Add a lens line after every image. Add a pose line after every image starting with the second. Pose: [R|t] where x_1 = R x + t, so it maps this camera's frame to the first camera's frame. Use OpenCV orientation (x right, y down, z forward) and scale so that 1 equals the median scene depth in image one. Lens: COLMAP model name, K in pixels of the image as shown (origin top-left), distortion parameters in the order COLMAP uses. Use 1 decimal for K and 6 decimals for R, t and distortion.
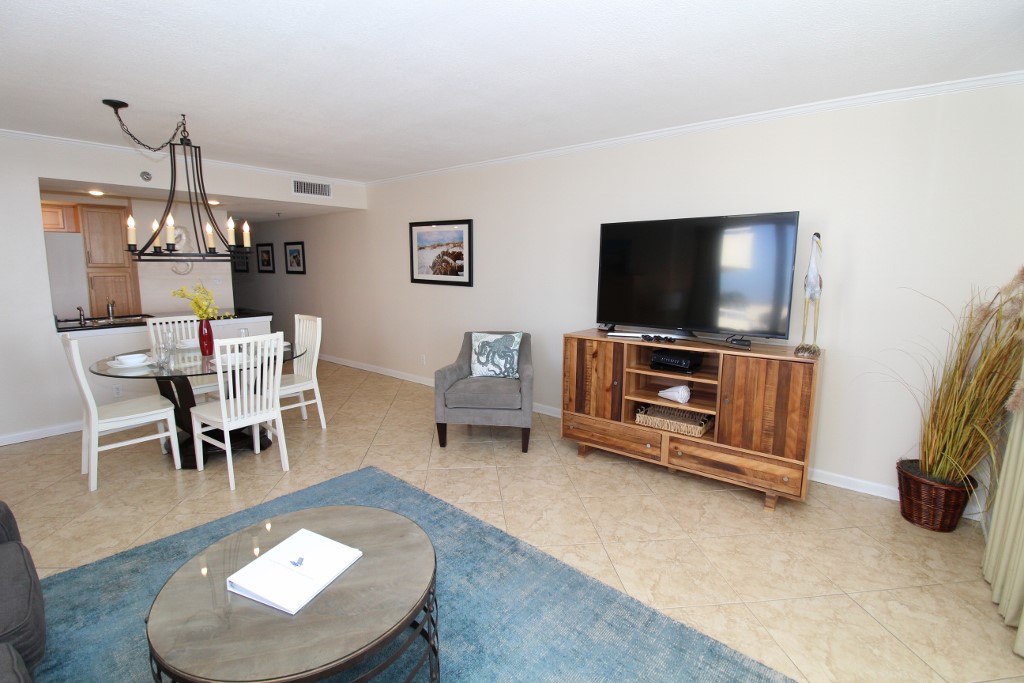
lens RADIAL K [[472.6, 0, 509.1], [0, 472.6, 329.9], [0, 0, 1]] dist [0.004913, -0.015307]
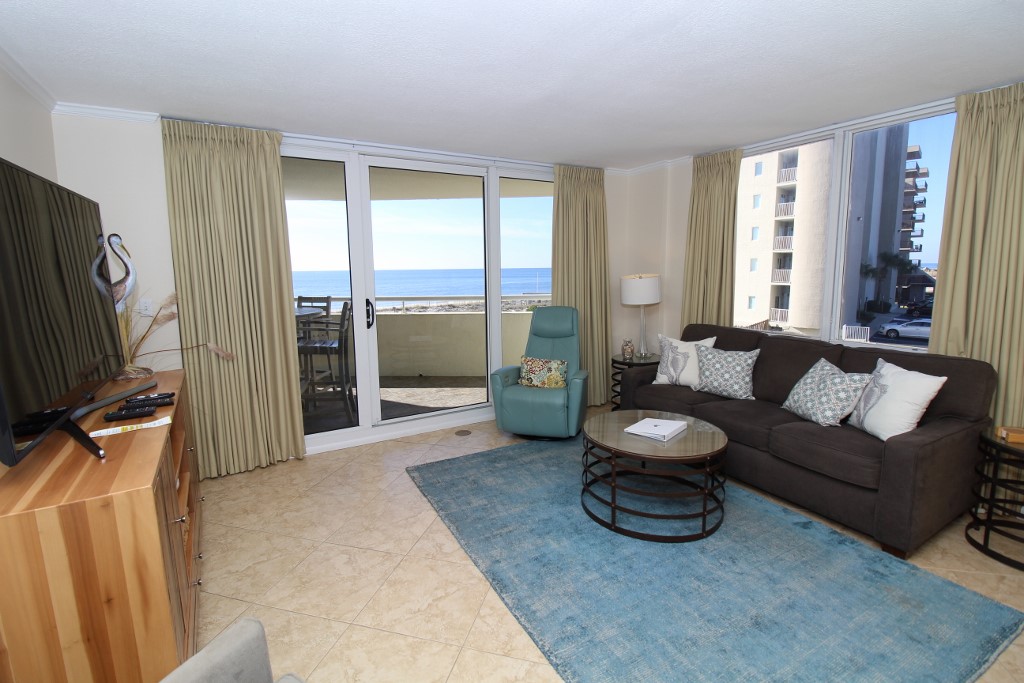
lens RADIAL K [[472.6, 0, 509.1], [0, 472.6, 329.9], [0, 0, 1]] dist [0.004913, -0.015307]
pose [[-0.935483, -0.037603, 0.351365, -0.260261], [0.058972, 0.963766, 0.260149, -0.188289], [-0.348416, 0.264086, -0.899369, 1.341824]]
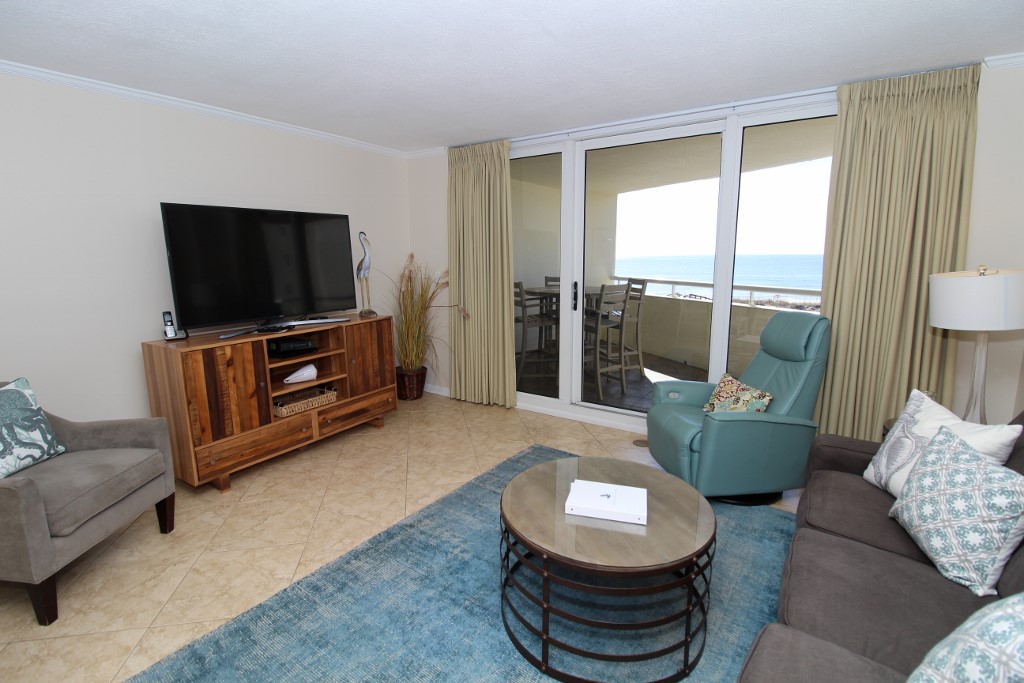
lens RADIAL K [[472.6, 0, 509.1], [0, 472.6, 329.9], [0, 0, 1]] dist [0.004913, -0.015307]
pose [[-0.095864, -0.159814, 0.982481, -0.750810], [0.144126, 0.974397, 0.172561, -0.084963], [-0.984905, 0.158143, -0.070376, 0.611920]]
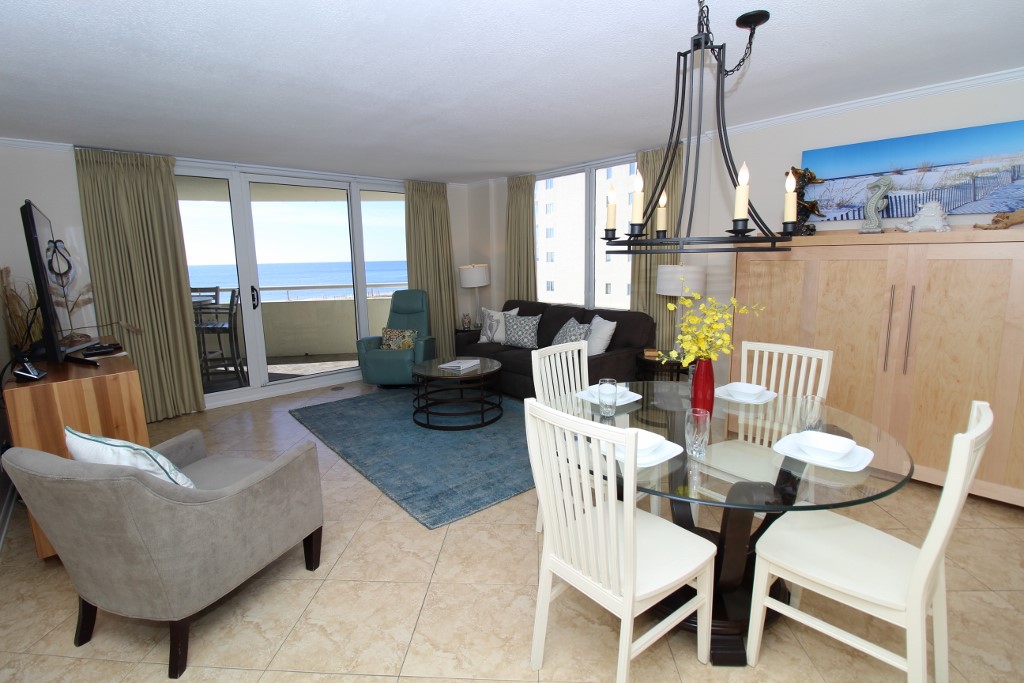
lens RADIAL K [[472.6, 0, 509.1], [0, 472.6, 329.9], [0, 0, 1]] dist [0.004913, -0.015307]
pose [[-0.986912, -0.007338, 0.161092, -0.579409], [0.039610, 0.957329, 0.286274, -0.244333], [-0.156319, 0.288909, -0.944508, 1.739600]]
